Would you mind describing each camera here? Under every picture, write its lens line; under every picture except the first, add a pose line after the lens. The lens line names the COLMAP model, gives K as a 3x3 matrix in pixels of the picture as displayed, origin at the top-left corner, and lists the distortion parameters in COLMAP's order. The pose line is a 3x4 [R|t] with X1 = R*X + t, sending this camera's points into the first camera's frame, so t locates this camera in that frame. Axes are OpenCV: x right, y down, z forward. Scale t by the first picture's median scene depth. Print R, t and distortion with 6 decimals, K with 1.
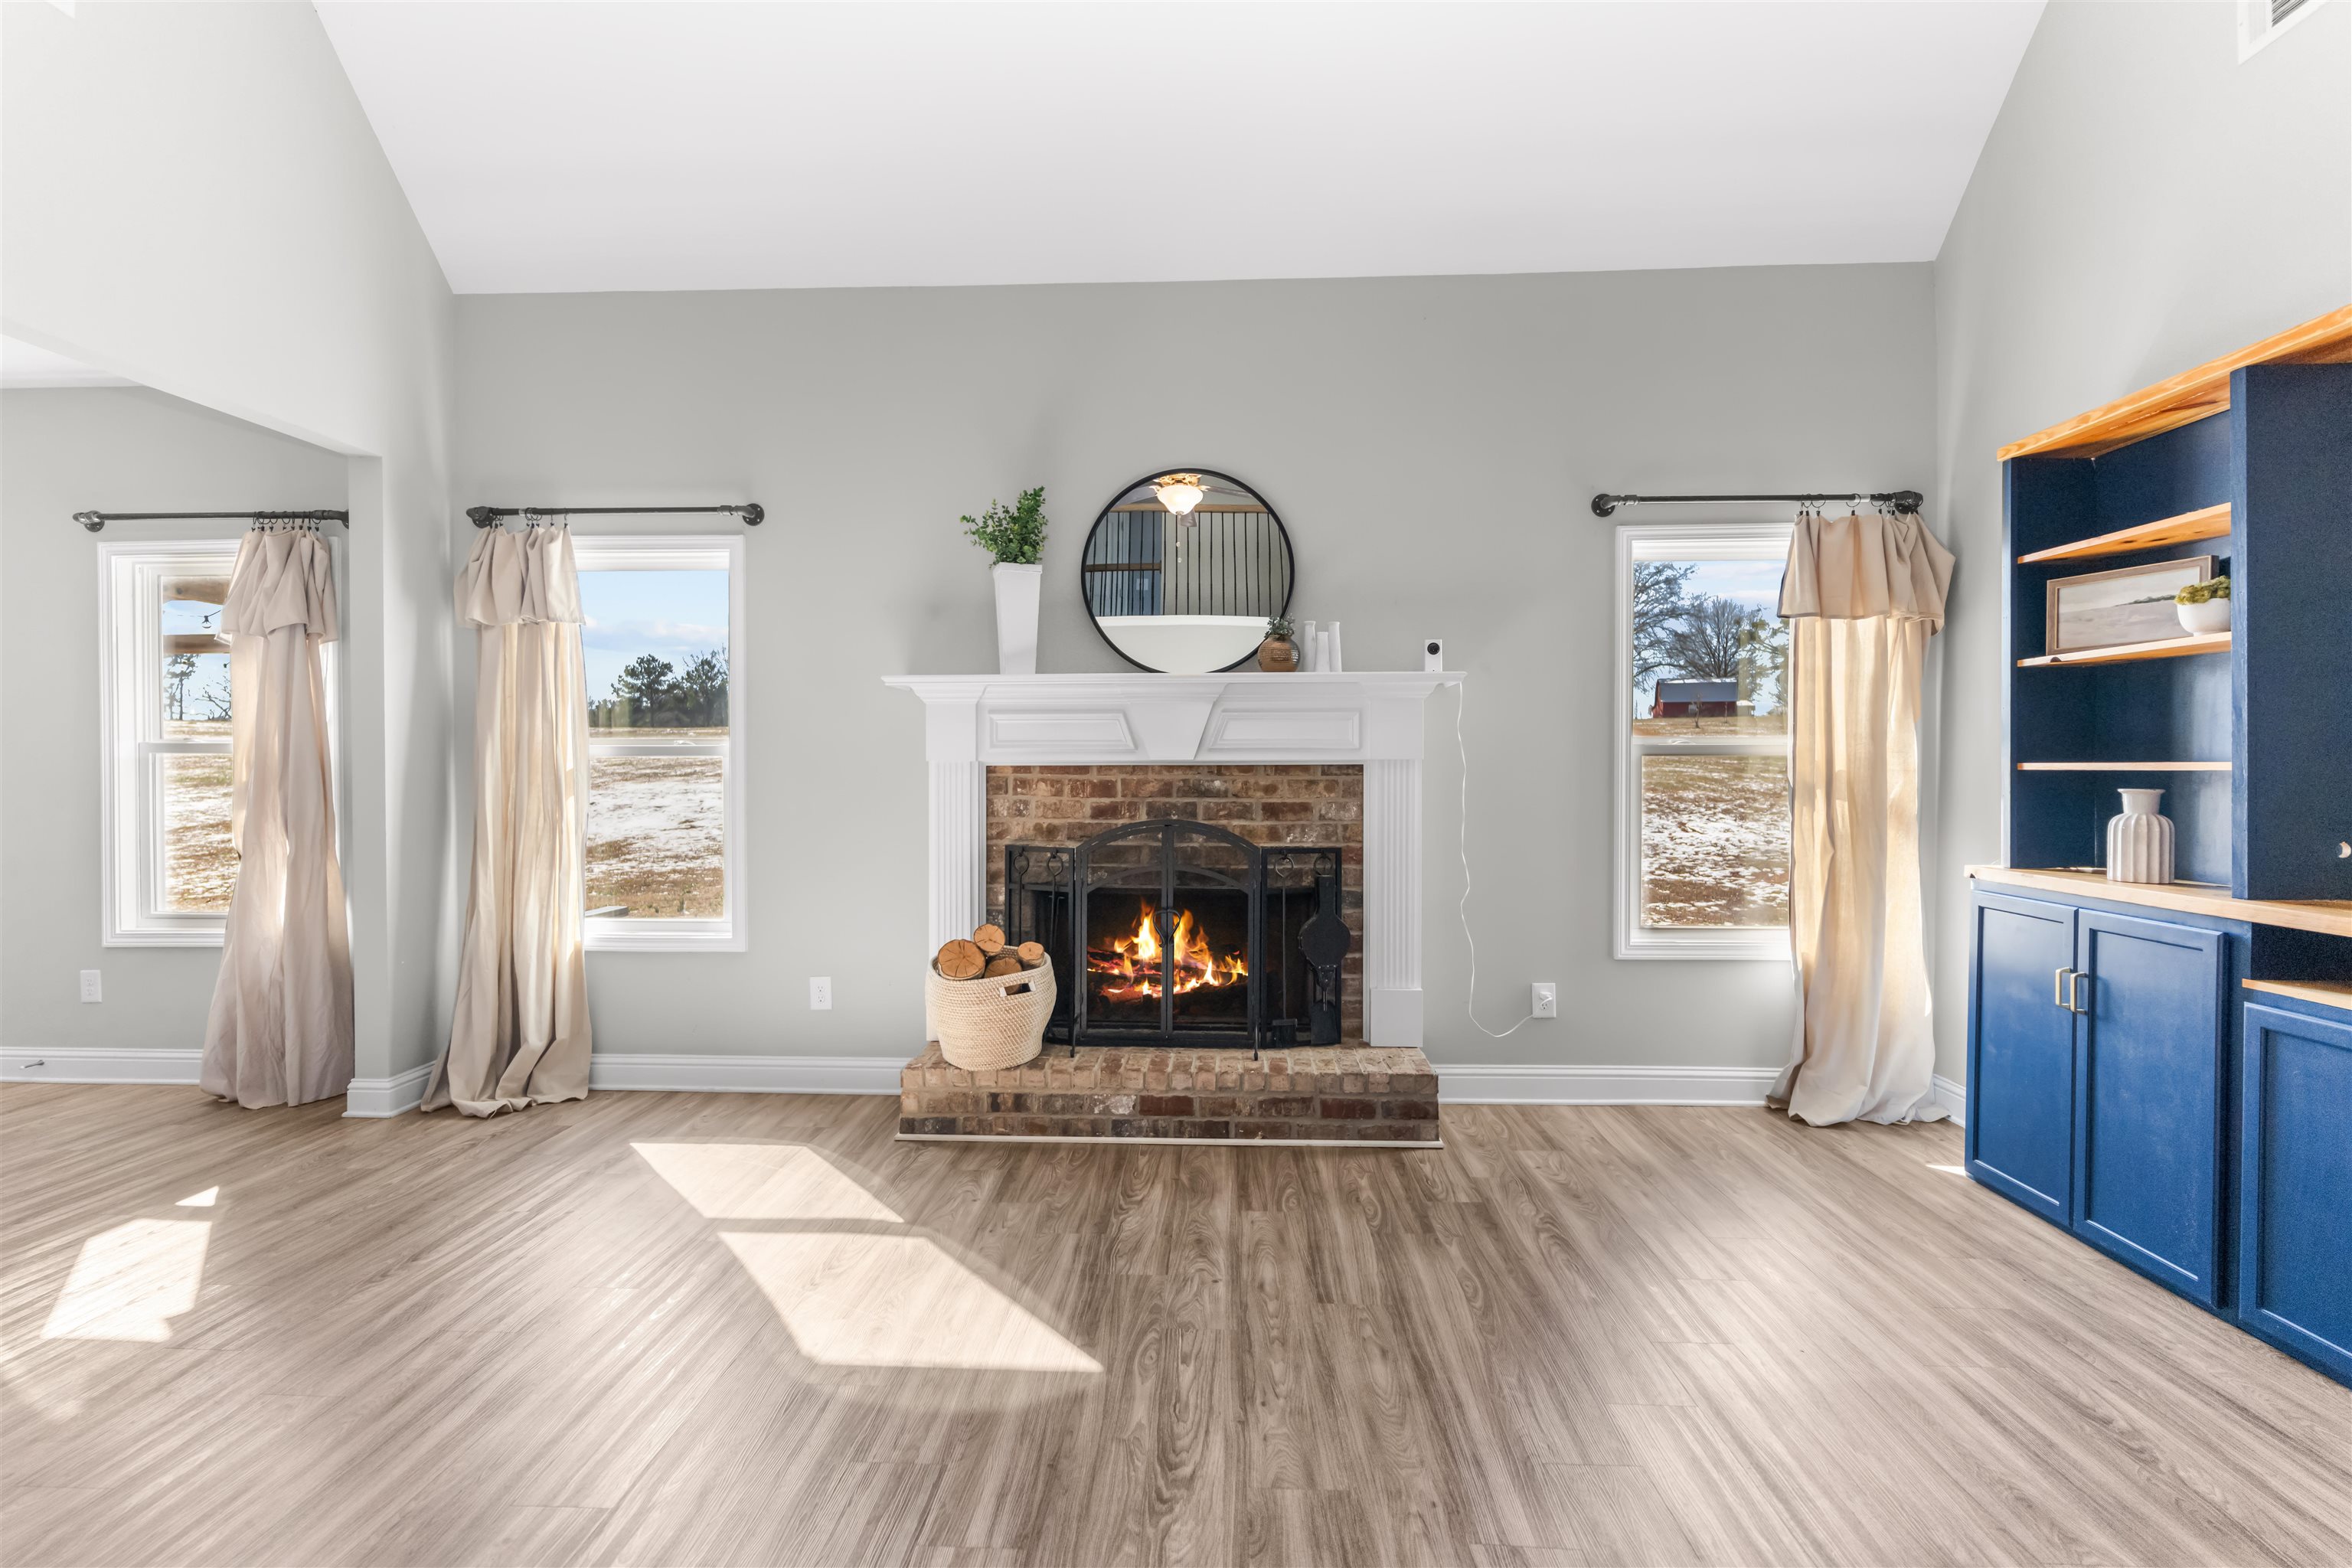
lens RADIAL K [[1116.8, 0, 1168.6], [0, 1116.8, 777.4], [0, 0, 1]] dist [-0.001074, 0.000512]
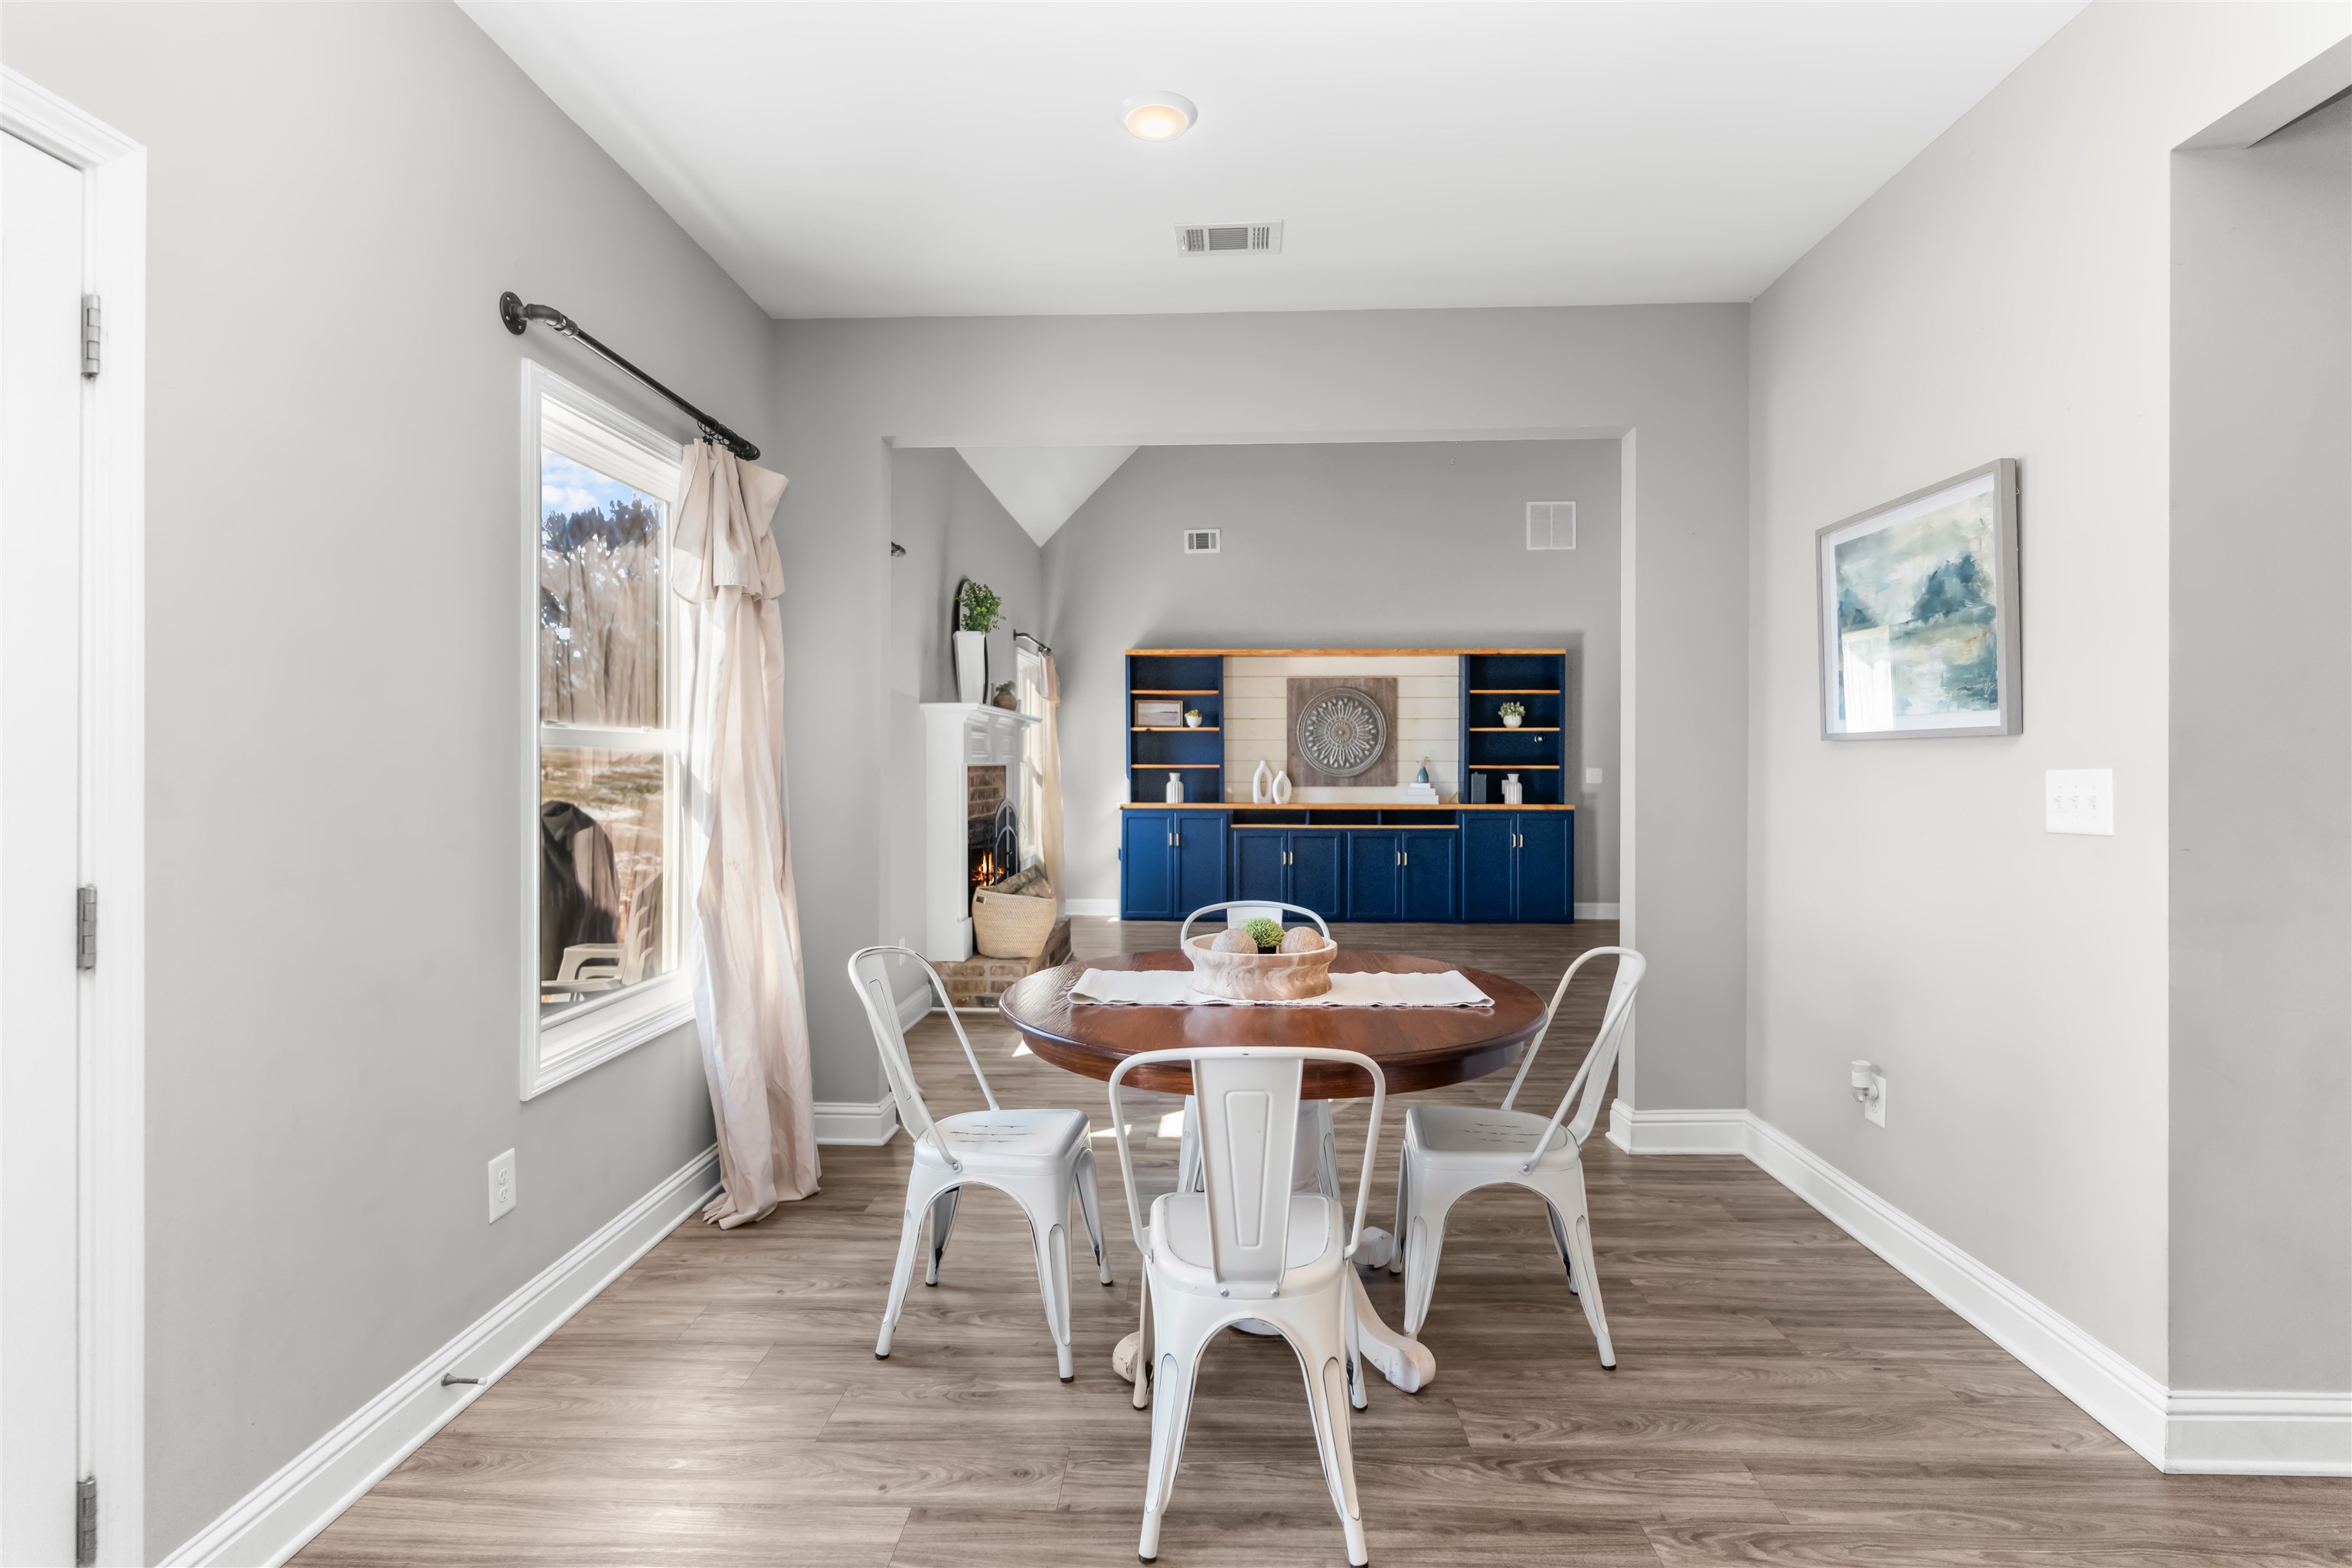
lens RADIAL K [[1124.7, 0, 1170.8], [0, 1124.7, 770.8], [0, 0, 1]] dist [0.000184, 0.000317]
pose [[-0.011475, -0.004695, 0.999923, -1.666802], [0.010506, 0.999933, 0.004816, -0.008489], [-0.999879, 0.010560, -0.011425, 0.766869]]
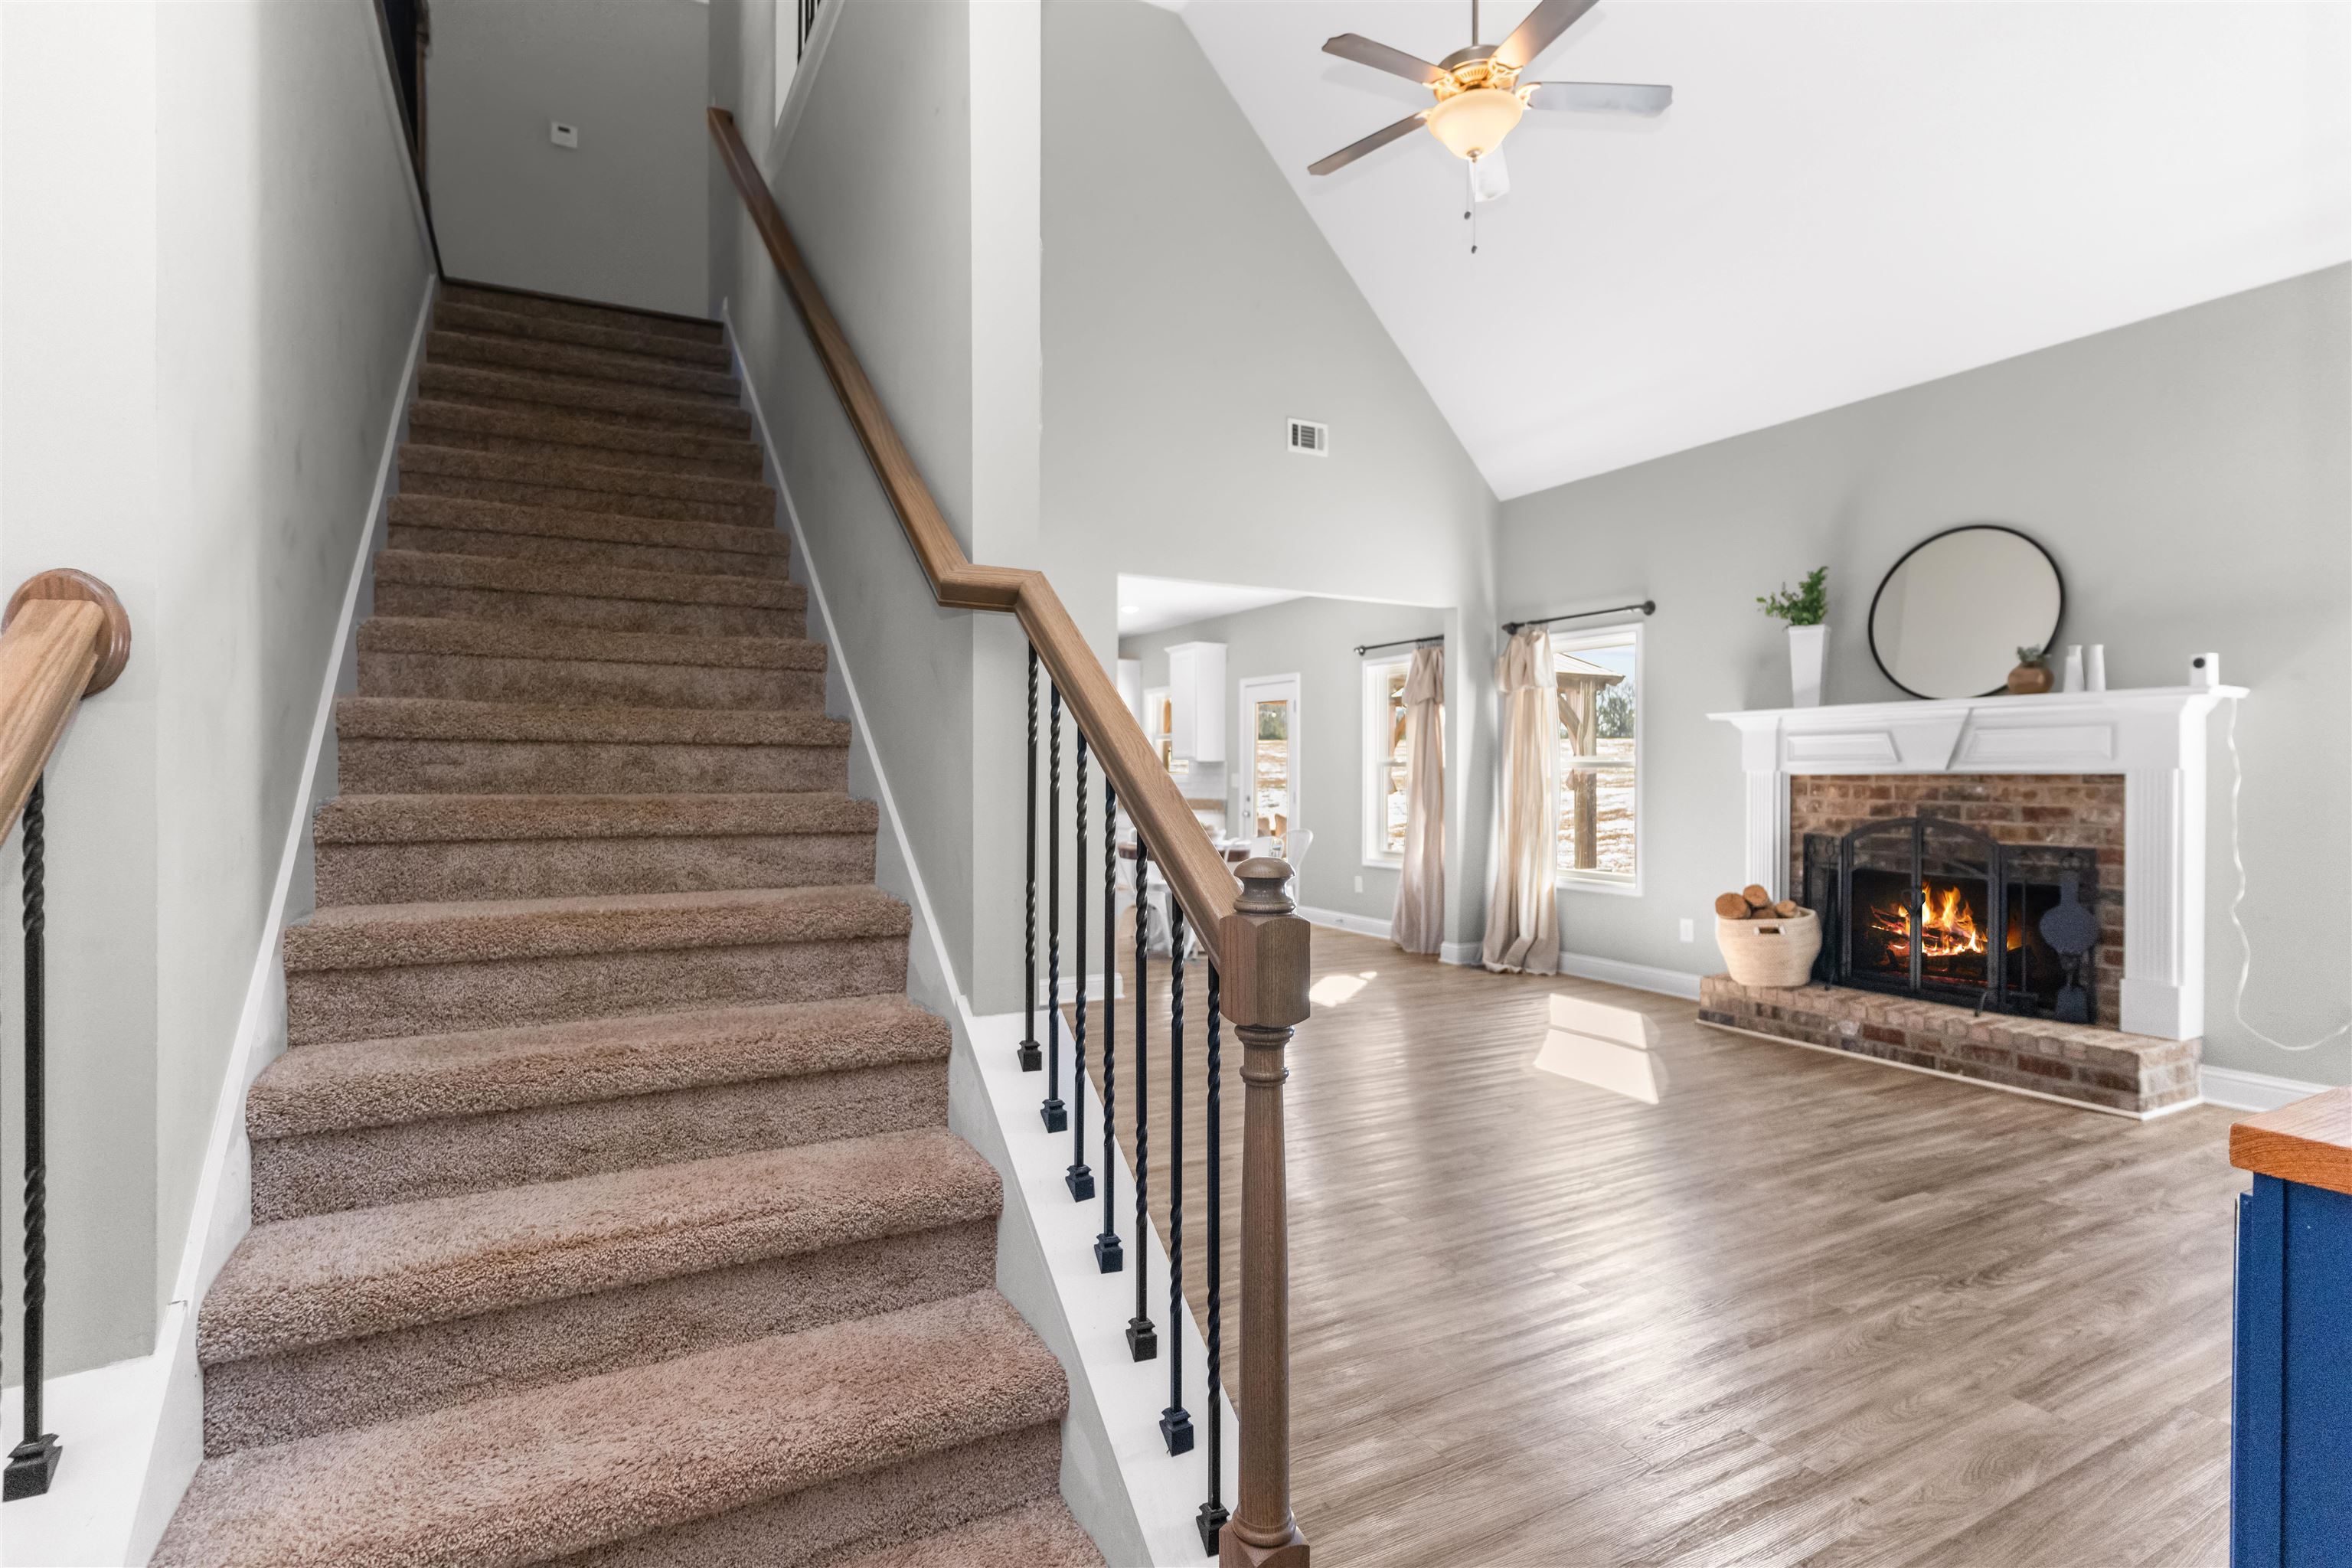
lens RADIAL K [[1138.4, 0, 1172.1], [0, 1138.4, 777.3], [0, 0, 1]] dist [0.010149, 0.000560]
pose [[0.524370, 0.003707, -0.851483, 0.646119], [-0.011591, 0.999929, -0.002785, 0.005797], [0.851412, 0.011330, 0.524375, -0.381753]]
